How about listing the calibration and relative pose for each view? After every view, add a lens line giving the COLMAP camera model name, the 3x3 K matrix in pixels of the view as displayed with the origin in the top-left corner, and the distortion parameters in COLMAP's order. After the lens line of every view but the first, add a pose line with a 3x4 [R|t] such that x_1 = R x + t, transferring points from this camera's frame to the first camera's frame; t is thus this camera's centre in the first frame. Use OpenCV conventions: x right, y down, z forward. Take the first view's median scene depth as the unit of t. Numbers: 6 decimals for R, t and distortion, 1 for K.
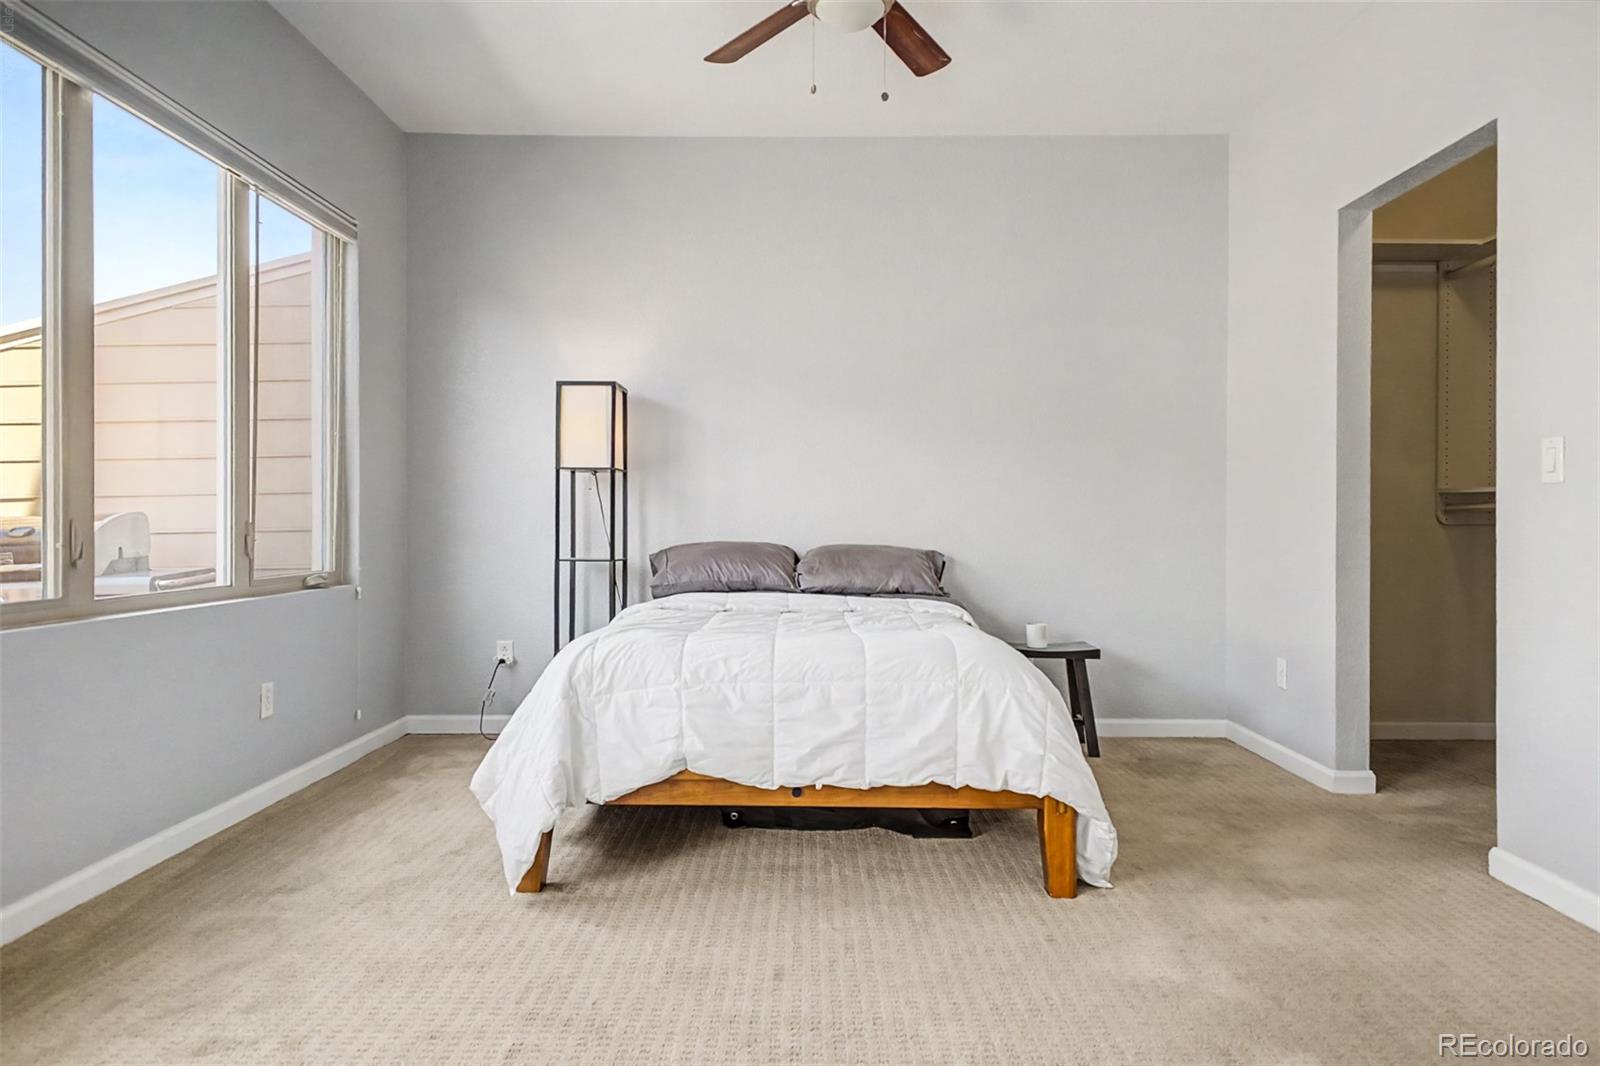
lens RADIAL K [[1026.3, 0, 797.2], [0, 1026.3, 517.3], [0, 0, 1]] dist [0.017962, -0.008870]
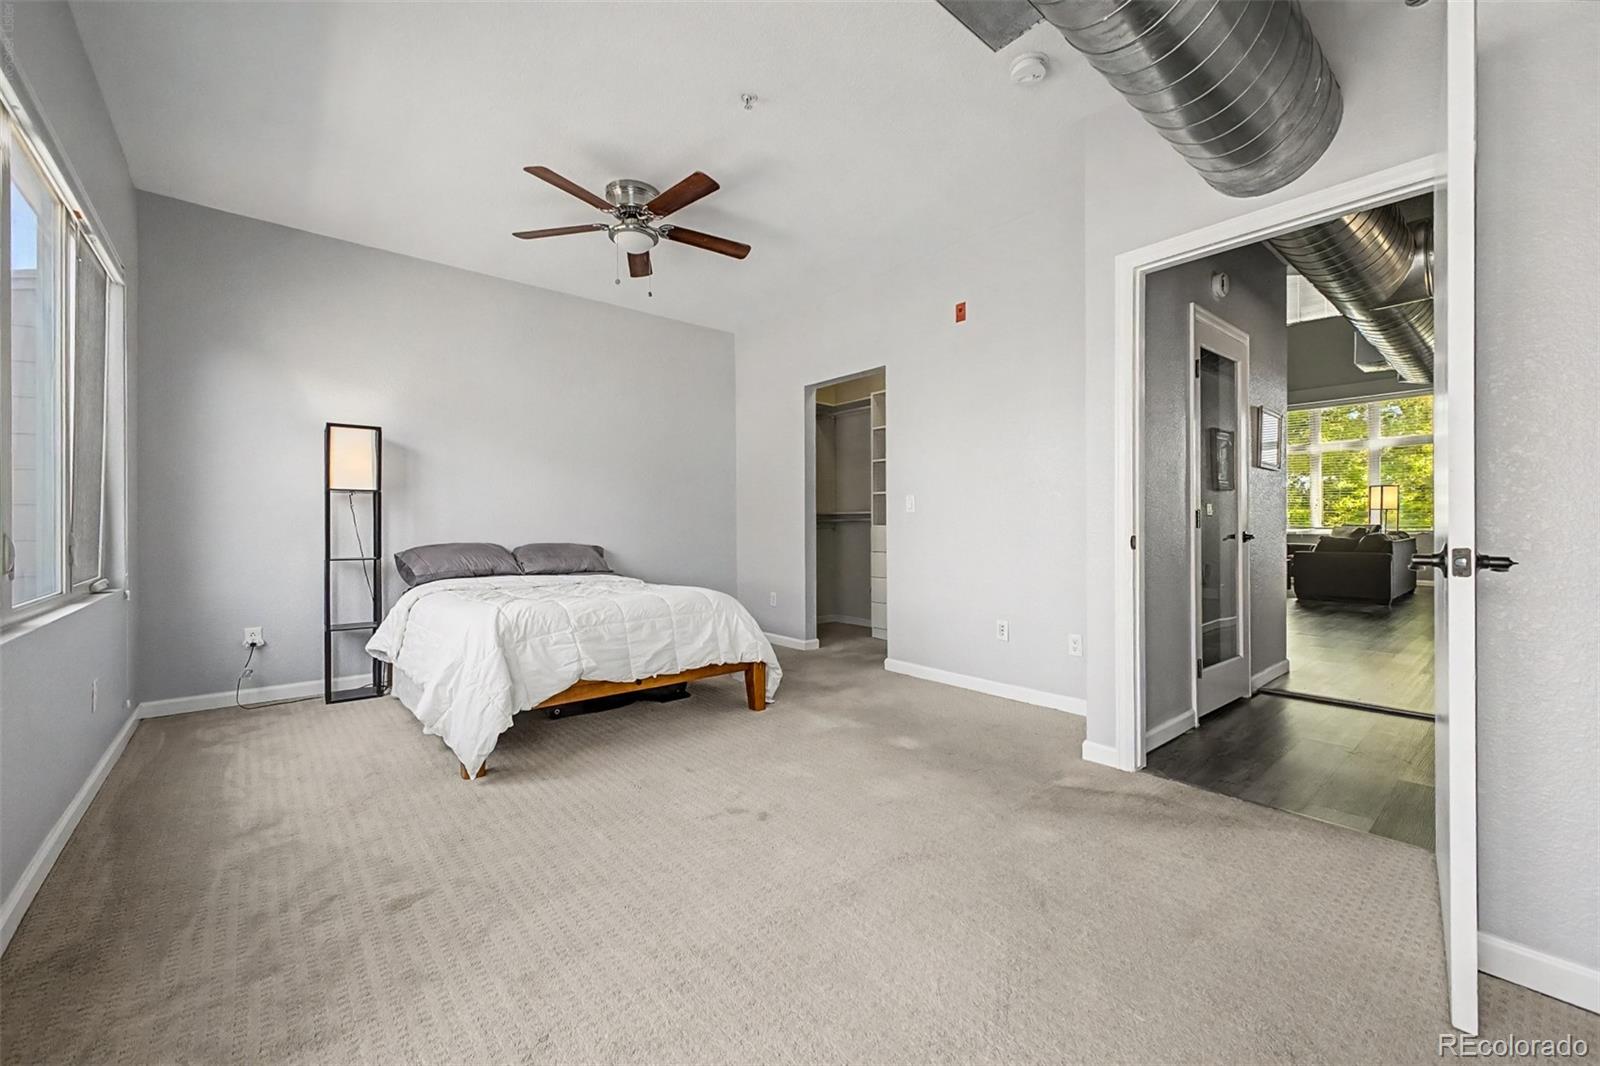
lens RADIAL K [[643.2, 0, 791.6], [0, 643.2, 525.8], [0, 0, 1]] dist [0.022750, -0.002101]
pose [[0.755771, -0.005218, 0.654815, -0.541231], [0.000556, 0.999973, 0.007327, -0.013667], [-0.654836, -0.005174, 0.755753, -0.027008]]
